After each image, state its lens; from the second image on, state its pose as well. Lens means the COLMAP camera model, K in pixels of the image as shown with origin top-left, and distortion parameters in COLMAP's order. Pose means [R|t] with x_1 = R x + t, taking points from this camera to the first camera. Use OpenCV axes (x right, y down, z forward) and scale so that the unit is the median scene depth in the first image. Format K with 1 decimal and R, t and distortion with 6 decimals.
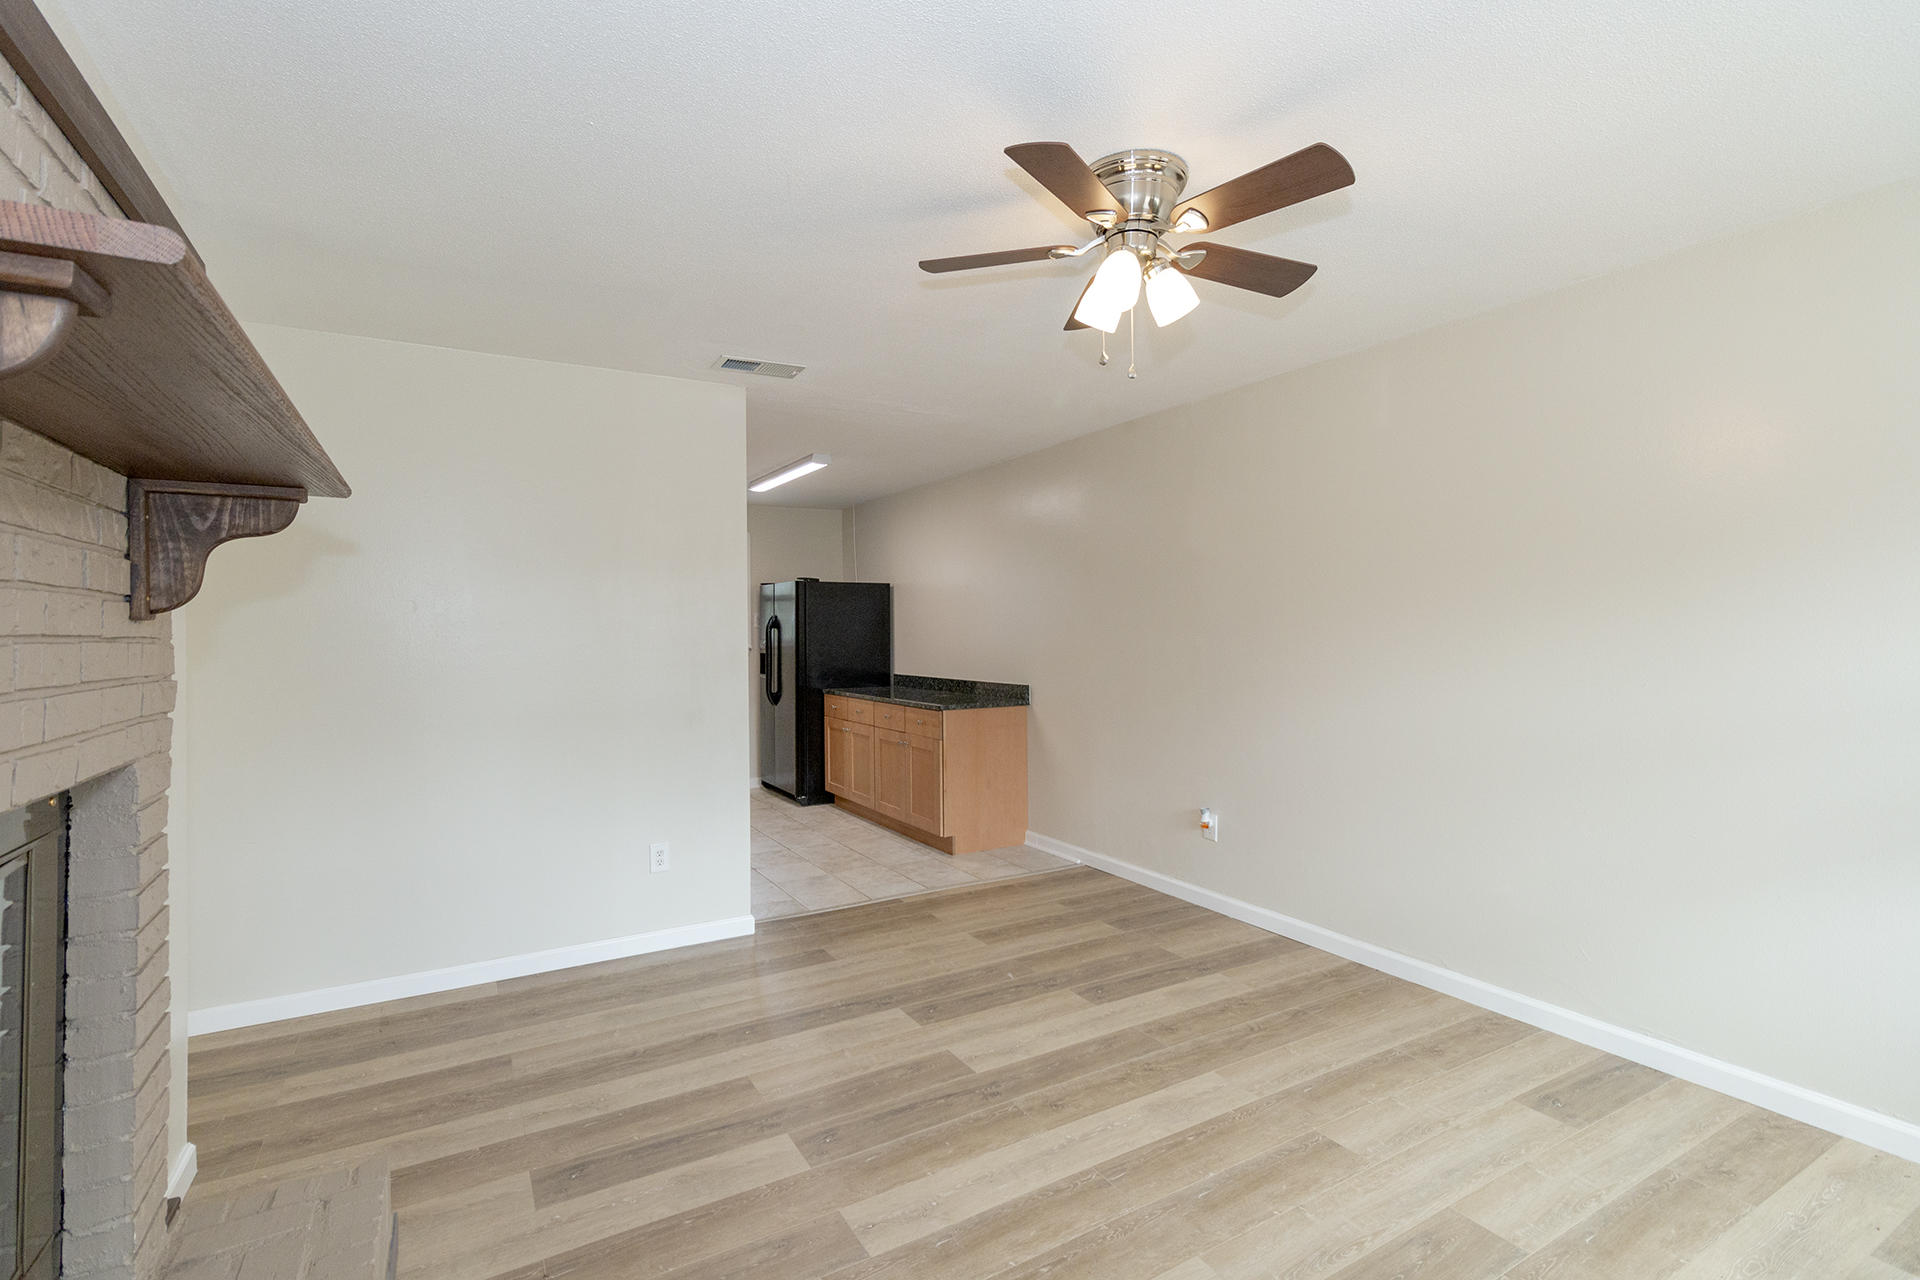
lens RADIAL K [[888.6, 0, 952.9], [0, 888.6, 631.4], [0, 0, 1]] dist [0.007230, -0.001780]
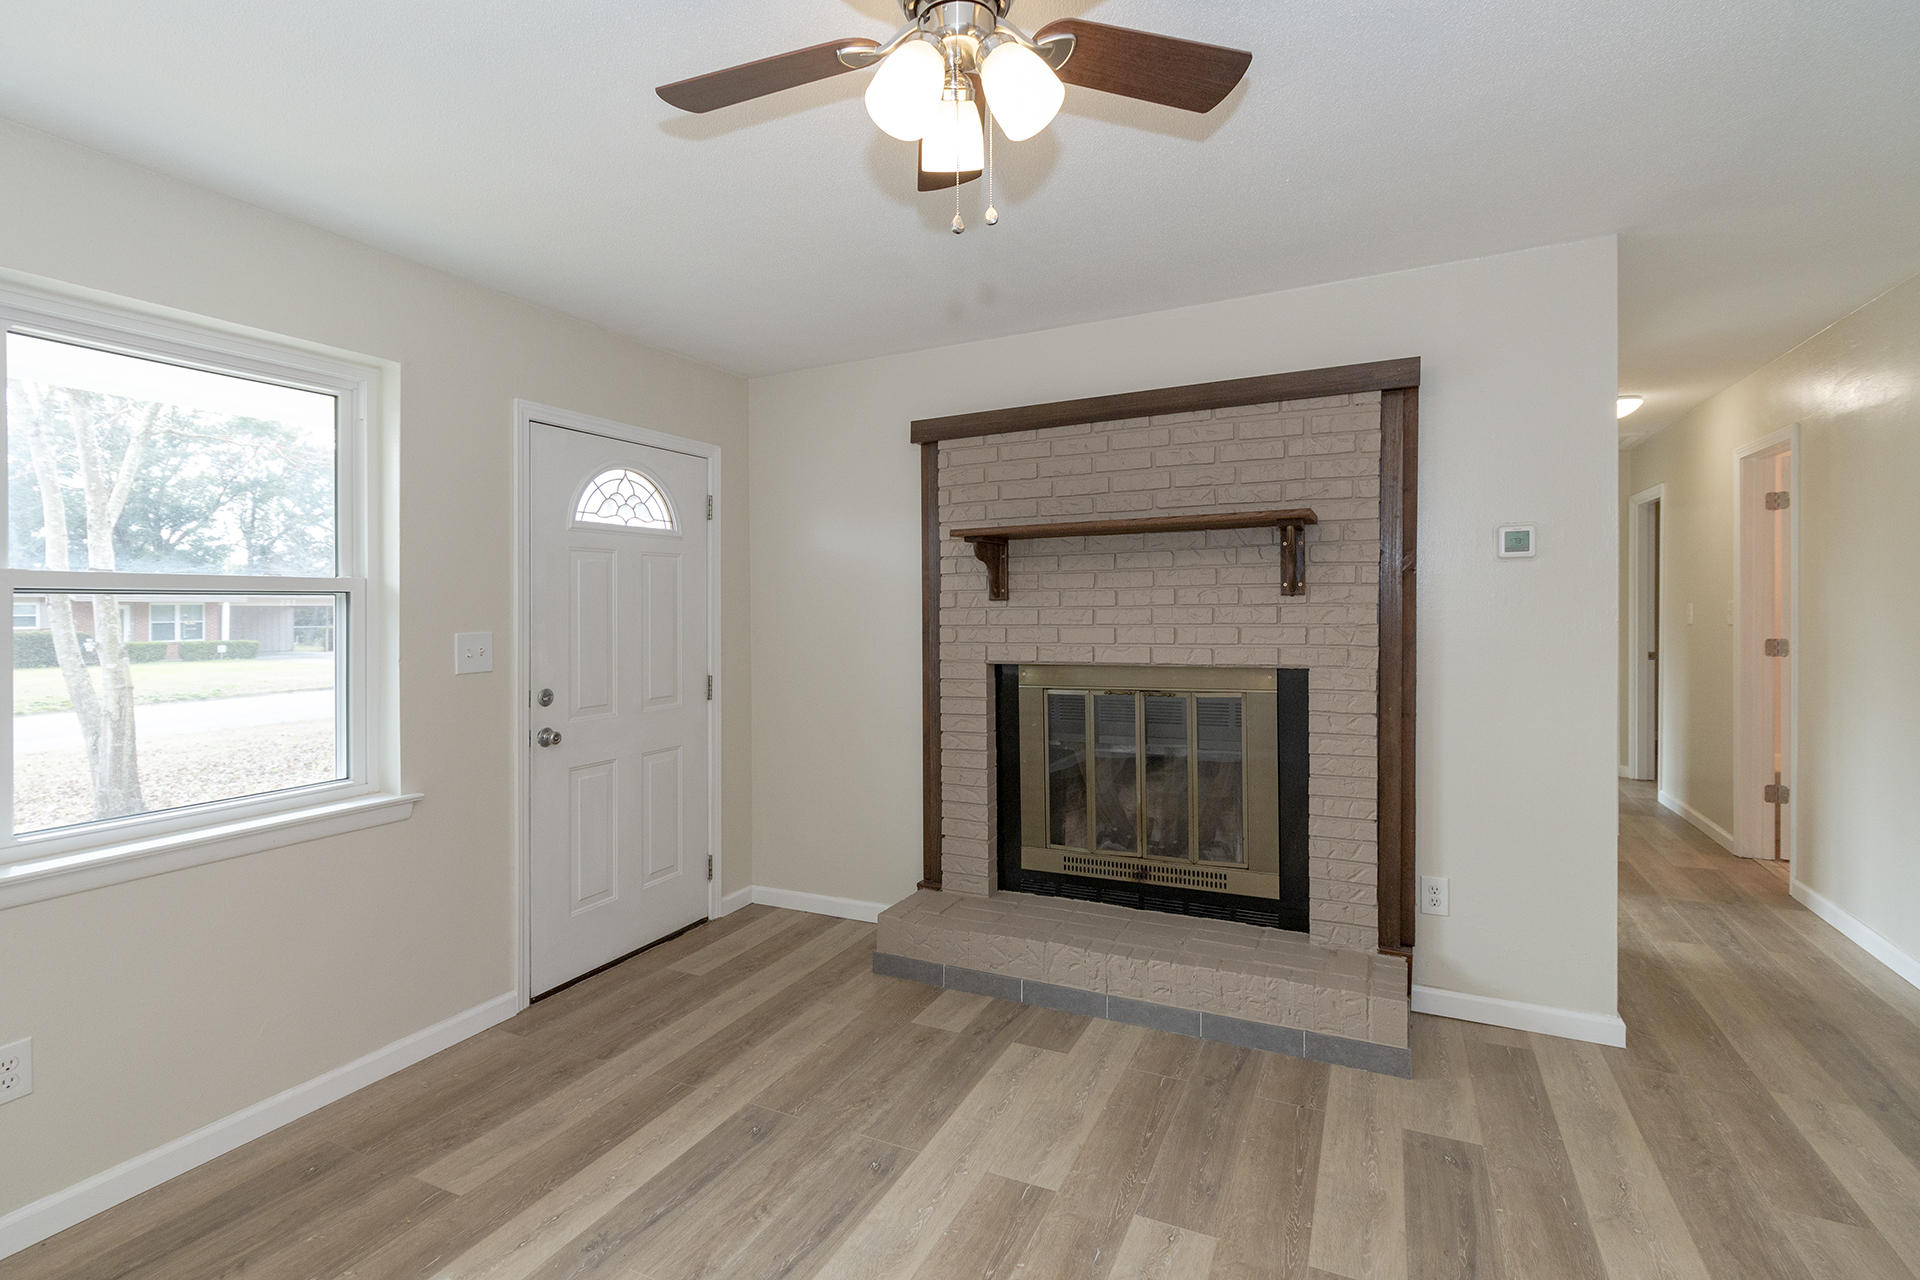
lens RADIAL K [[888.6, 0, 960.1], [0, 888.6, 615.5], [0, 0, 1]] dist [0.007230, -0.001780]
pose [[-0.821407, 0.029306, -0.569590, 0.463071], [0.026420, 0.999562, 0.013329, -0.012861], [0.569731, -0.004100, -0.821821, 1.243839]]
